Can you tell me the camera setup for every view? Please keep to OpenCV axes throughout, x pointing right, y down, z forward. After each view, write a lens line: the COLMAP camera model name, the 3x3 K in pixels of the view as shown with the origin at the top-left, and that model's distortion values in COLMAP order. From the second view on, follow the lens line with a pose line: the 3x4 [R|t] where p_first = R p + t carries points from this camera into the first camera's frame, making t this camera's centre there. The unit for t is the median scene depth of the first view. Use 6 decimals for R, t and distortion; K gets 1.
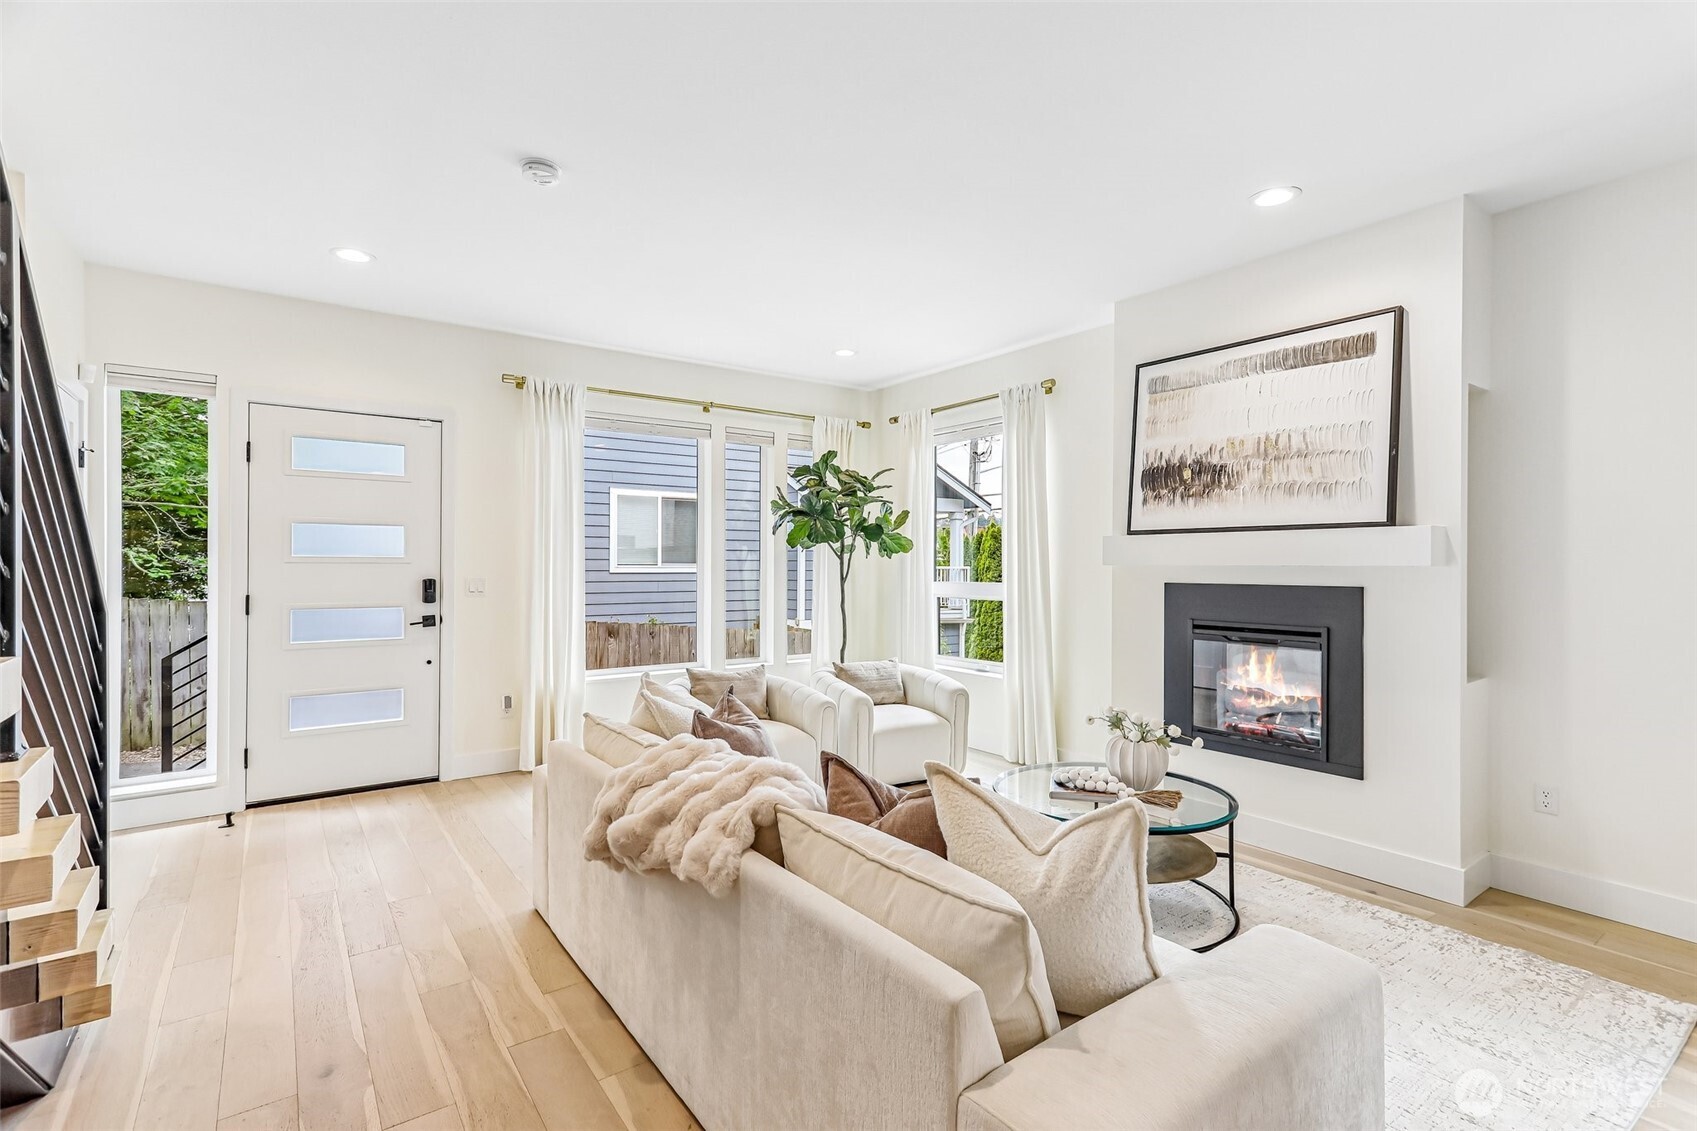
lens RADIAL K [[794.0, 0, 851.4], [0, 794.0, 565.9], [0, 0, 1]] dist [0.011359, 0.002828]
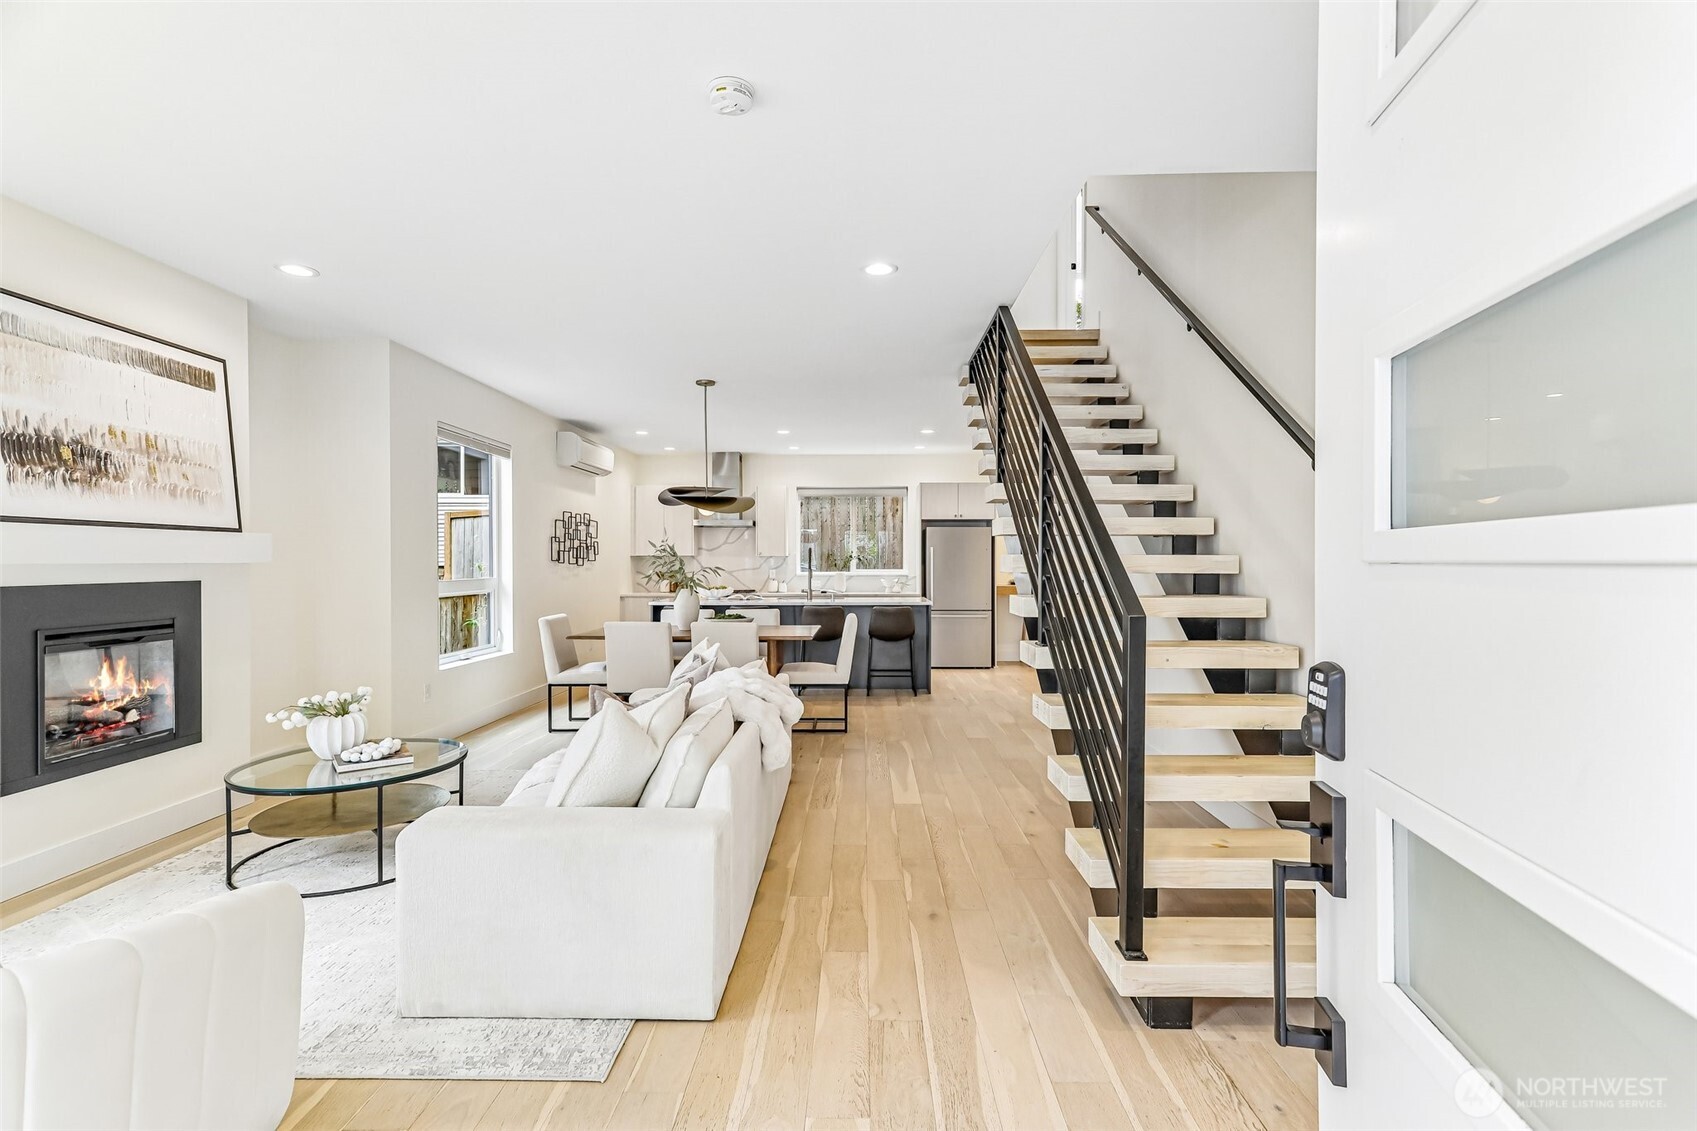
lens RADIAL K [[794.0, 0, 851.4], [0, 794.0, 565.2], [0, 0, 1]] dist [0.011359, 0.002828]
pose [[-0.799394, -0.004306, 0.600791, -0.746607], [0.000535, 0.999969, 0.007880, -0.005012], [-0.600807, 0.006621, -0.799367, 1.194258]]
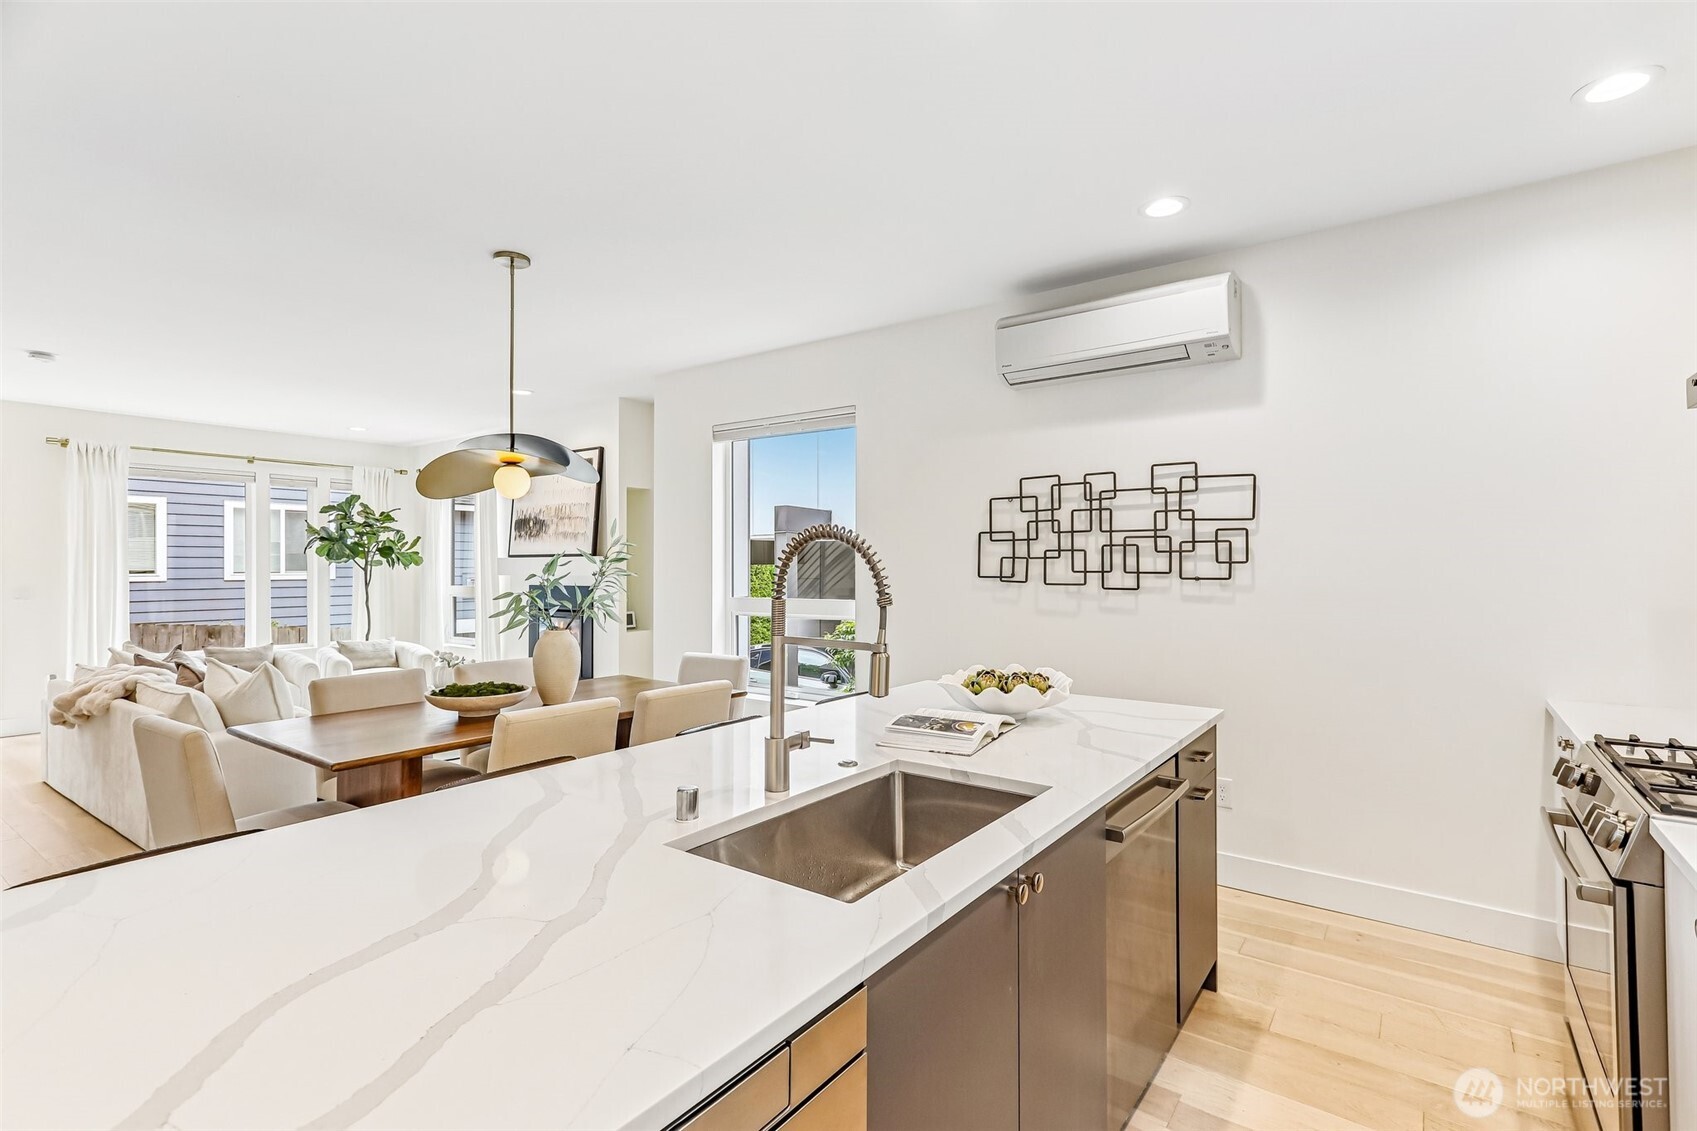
lens RADIAL K [[794.0, 0, 861.6], [0, 794.0, 560.7], [0, 0, 1]] dist [0.011359, 0.002828]
pose [[0.950831, -0.002306, 0.309703, 0.579361], [0.005160, 0.999951, -0.008394, -0.014350], [-0.309669, 0.009579, 0.950796, -0.932411]]
